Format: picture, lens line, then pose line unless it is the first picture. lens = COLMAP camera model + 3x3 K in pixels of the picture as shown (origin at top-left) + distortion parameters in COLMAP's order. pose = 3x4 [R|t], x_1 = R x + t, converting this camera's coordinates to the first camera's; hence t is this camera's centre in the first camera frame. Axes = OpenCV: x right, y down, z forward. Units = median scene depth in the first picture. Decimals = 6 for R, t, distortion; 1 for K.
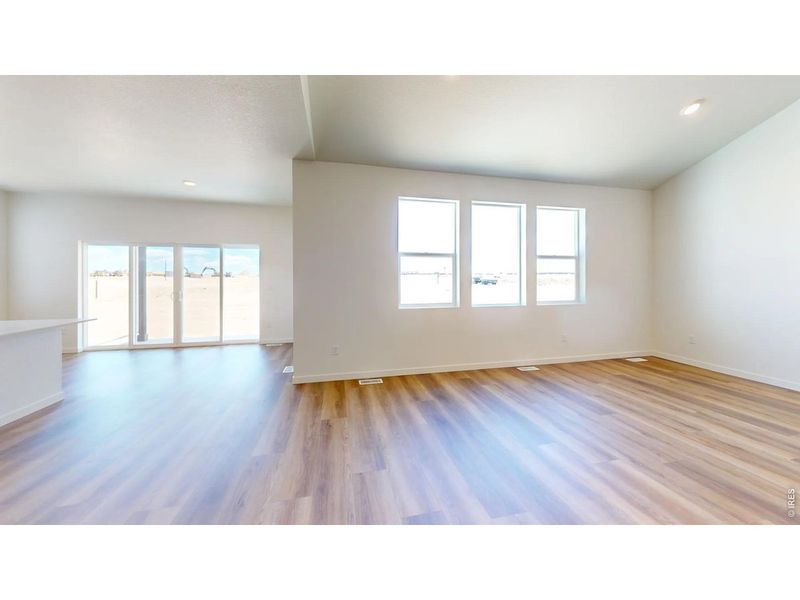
lens RADIAL K [[282.3, 0, 399.6], [0, 282.3, 279.7], [0, 0, 1]] dist [0.000706, 0.000016]
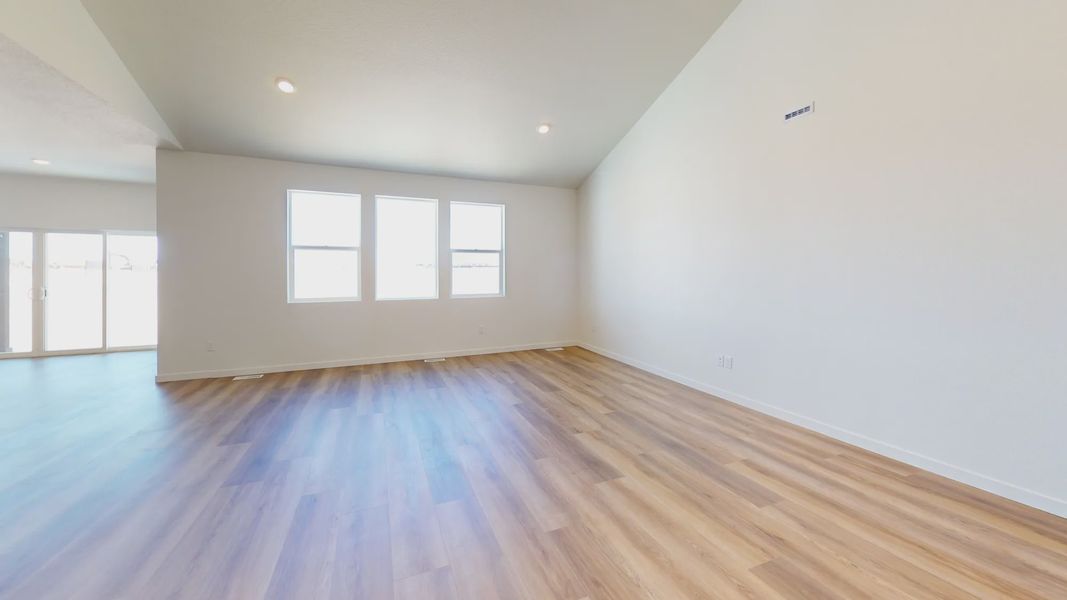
lens RADIAL K [[377.8, 0, 533.2], [0, 377.8, 272.6], [0, 0, 1]] dist [0.000339, 0.000120]
pose [[0.985479, 0.001172, 0.169794, 0.525234], [-0.000430, 0.999990, -0.004406, 0.003080], [-0.169798, 0.004269, 0.985470, -0.380916]]
